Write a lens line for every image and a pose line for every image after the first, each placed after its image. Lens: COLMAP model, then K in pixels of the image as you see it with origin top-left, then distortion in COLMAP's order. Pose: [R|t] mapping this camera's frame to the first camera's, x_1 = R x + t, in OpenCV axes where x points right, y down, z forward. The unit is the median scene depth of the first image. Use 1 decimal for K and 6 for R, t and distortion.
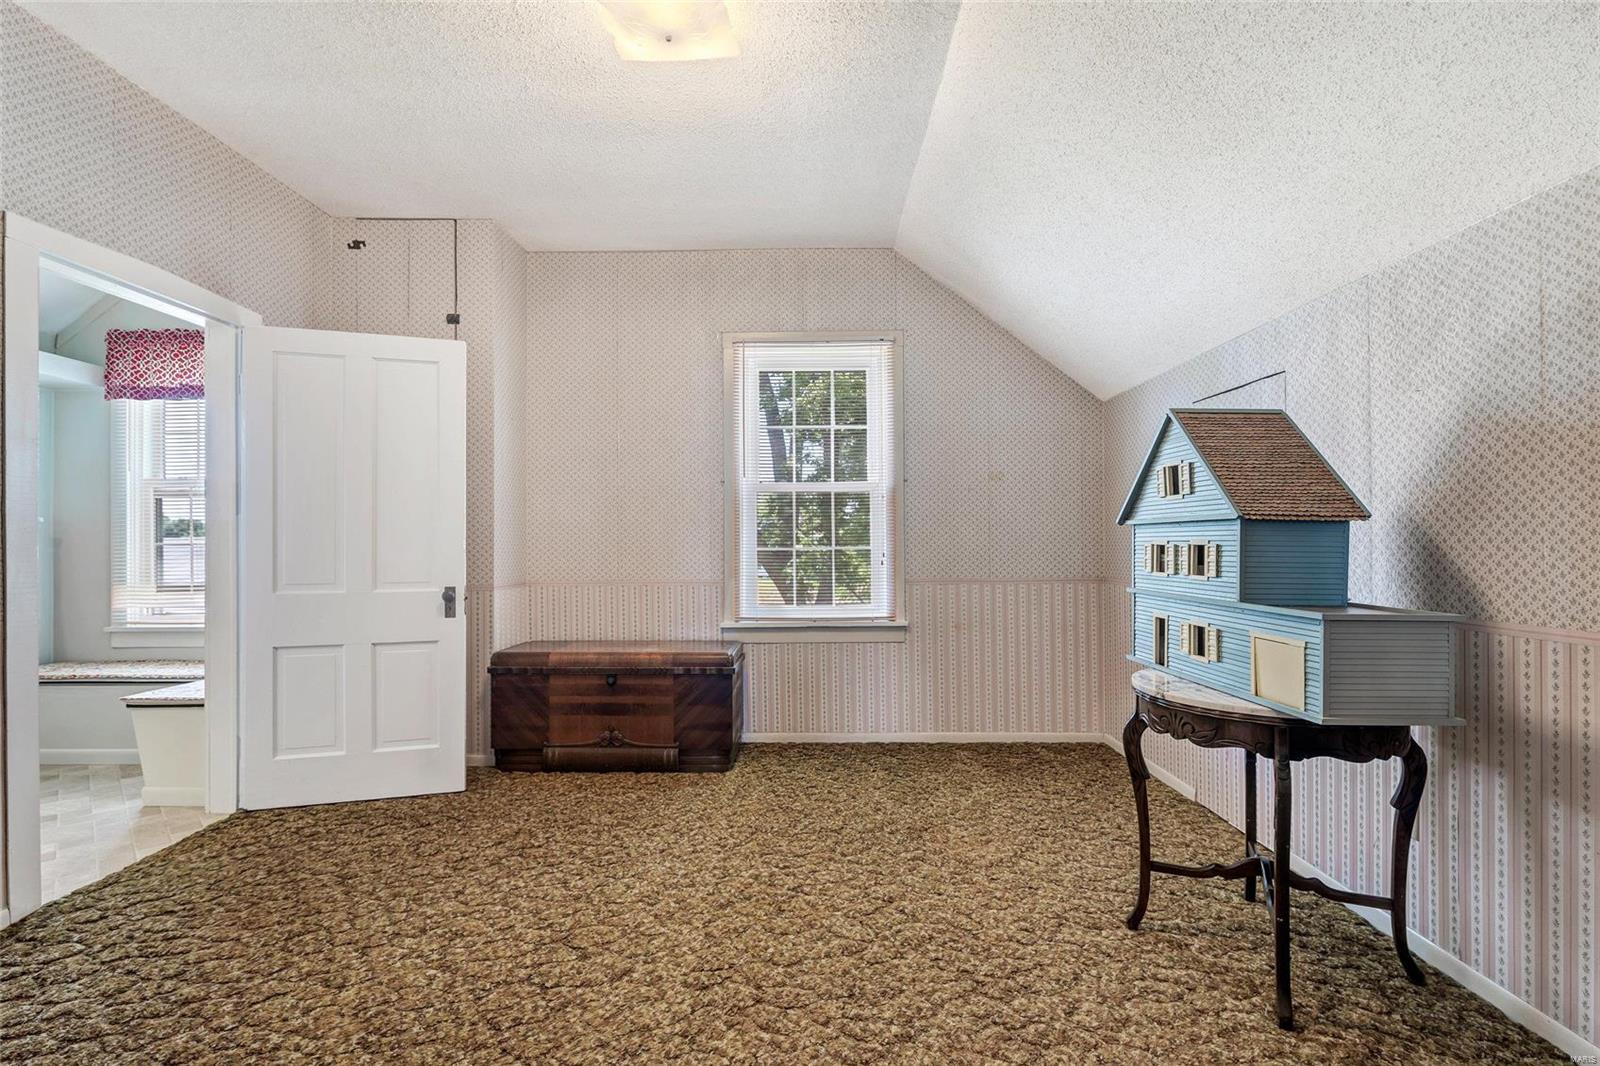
lens RADIAL K [[745.5, 0, 793.9], [0, 745.5, 534.2], [0, 0, 1]] dist [0.003218, -0.004882]
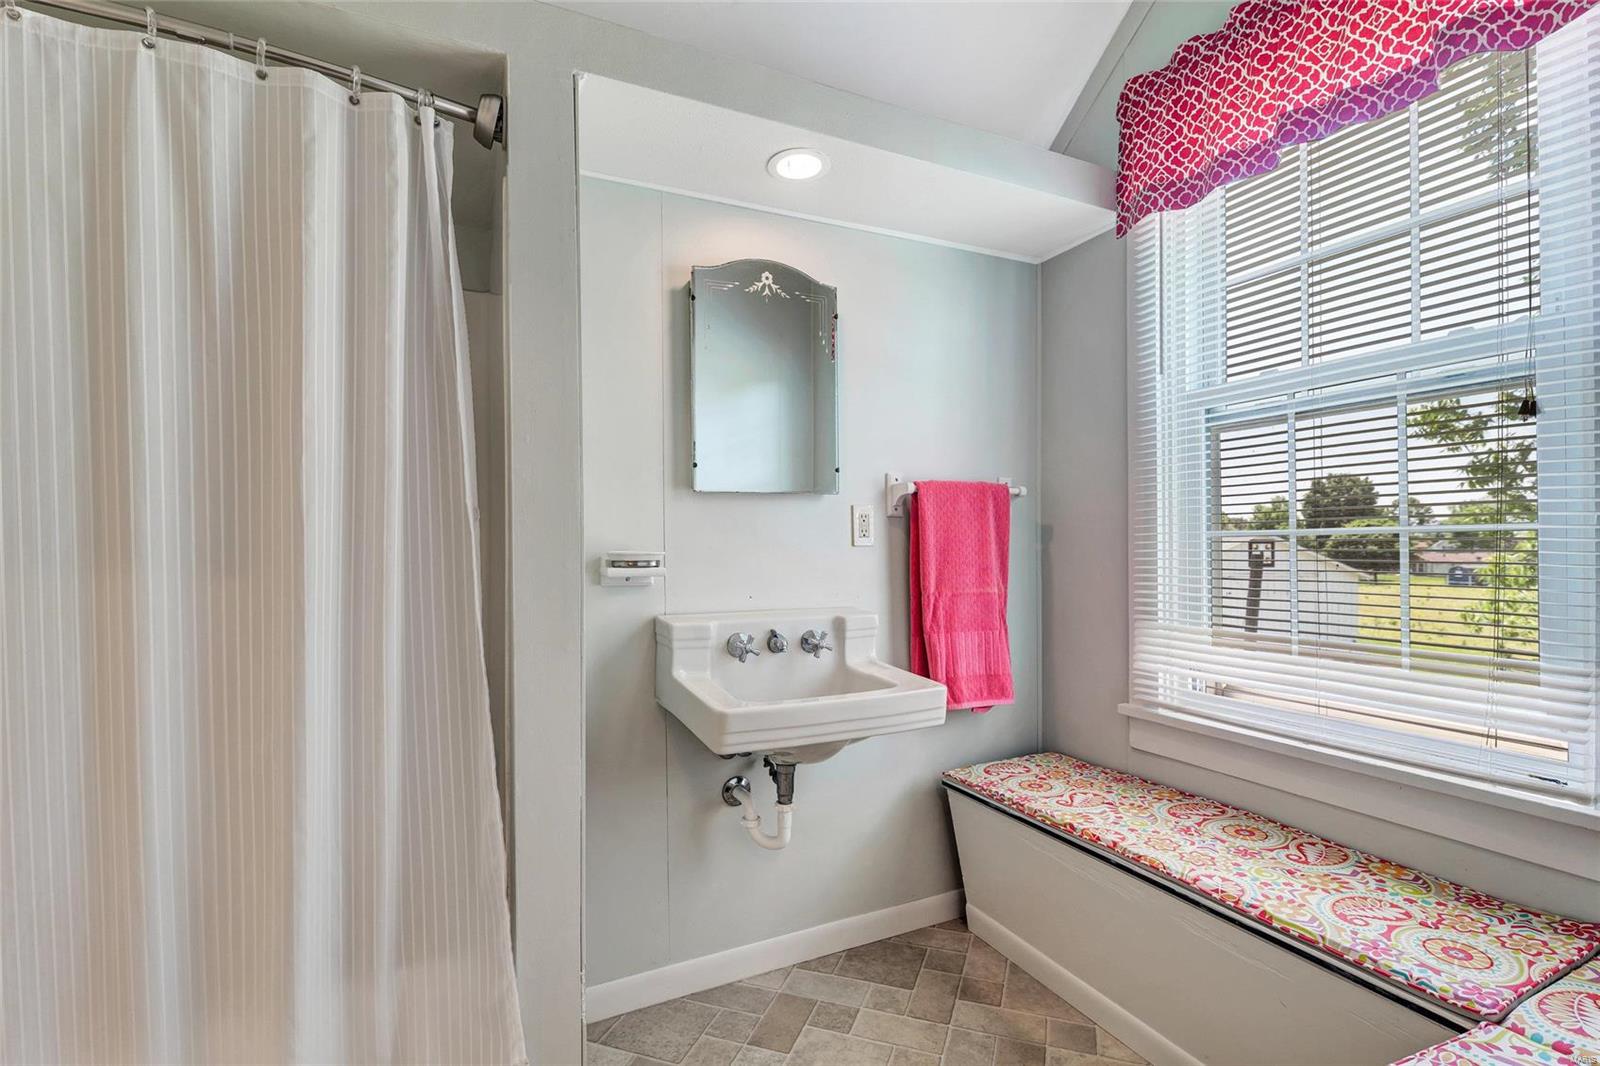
lens RADIAL K [[745.5, 0, 800.2], [0, 745.5, 544.8], [0, 0, 1]] dist [0.003218, -0.004882]
pose [[0.439482, 0.002614, -0.898247, -0.579362], [0.008884, 0.999934, 0.007256, 0.014456], [0.898207, -0.011169, 0.439430, 0.599038]]
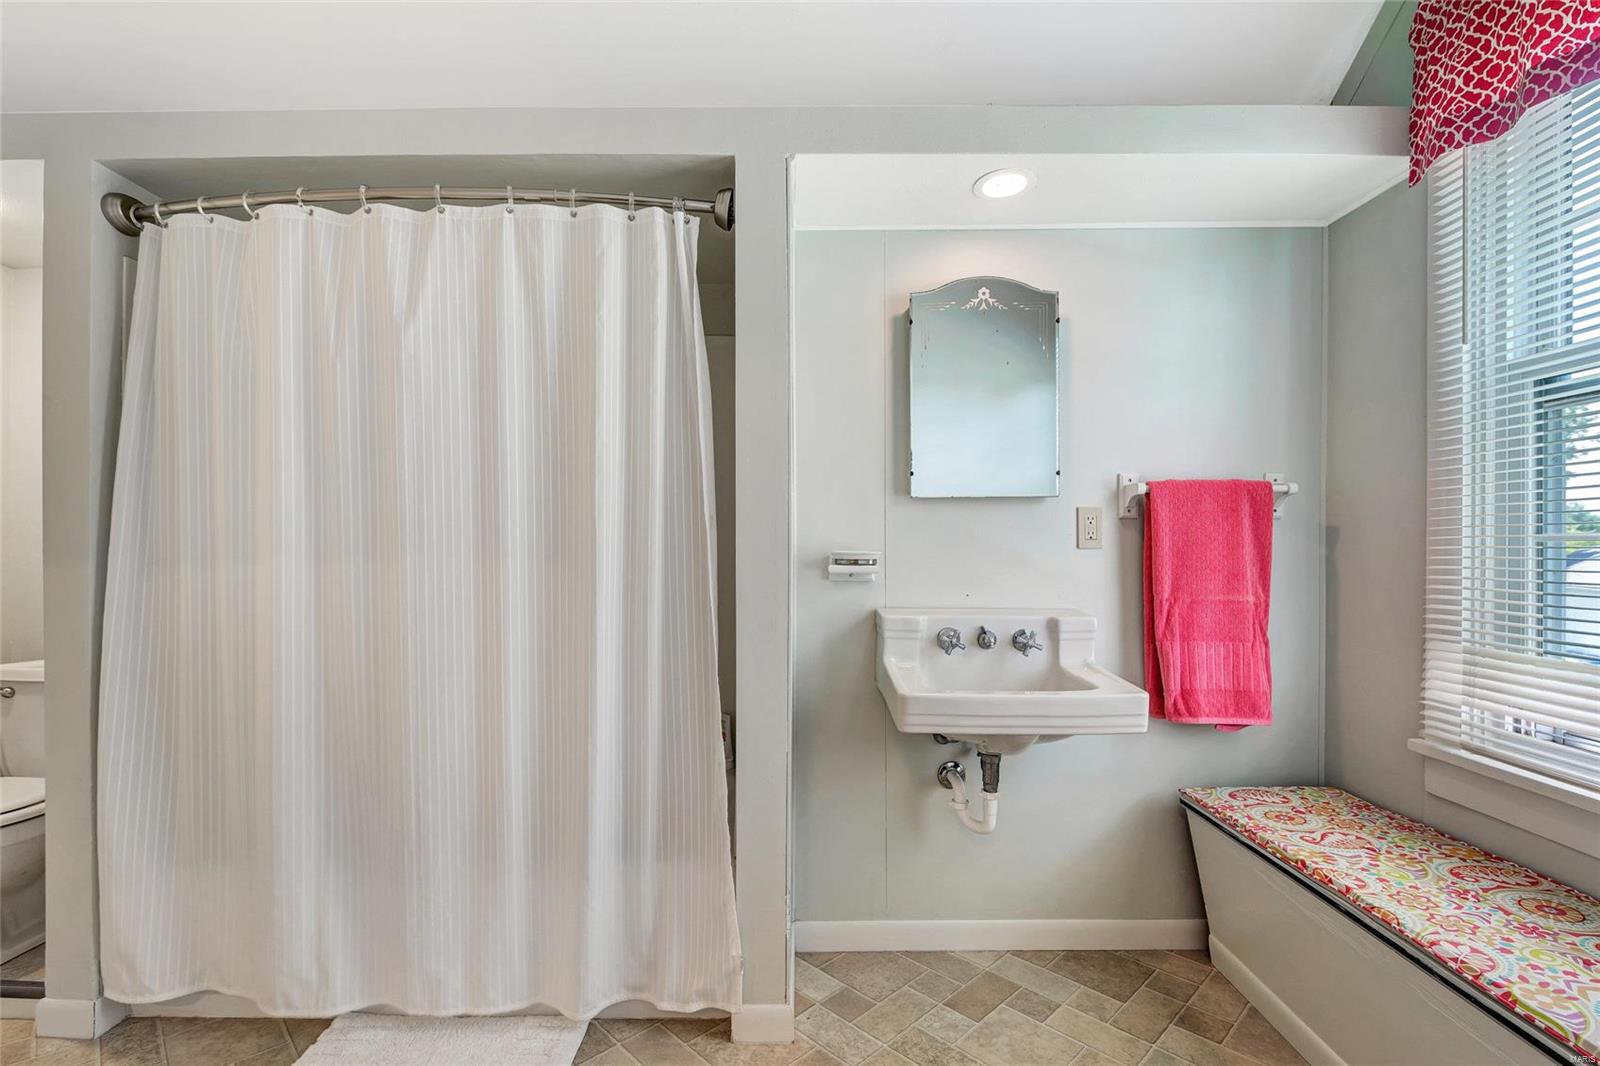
lens RADIAL K [[745.5, 0, 805.8], [0, 745.5, 548.4], [0, 0, 1]] dist [0.003218, -0.004882]
pose [[0.005167, 0.008822, -0.999948, -0.516707], [0.002922, 0.999957, 0.008837, 0.014361], [0.999982, -0.002967, 0.005141, 0.665358]]
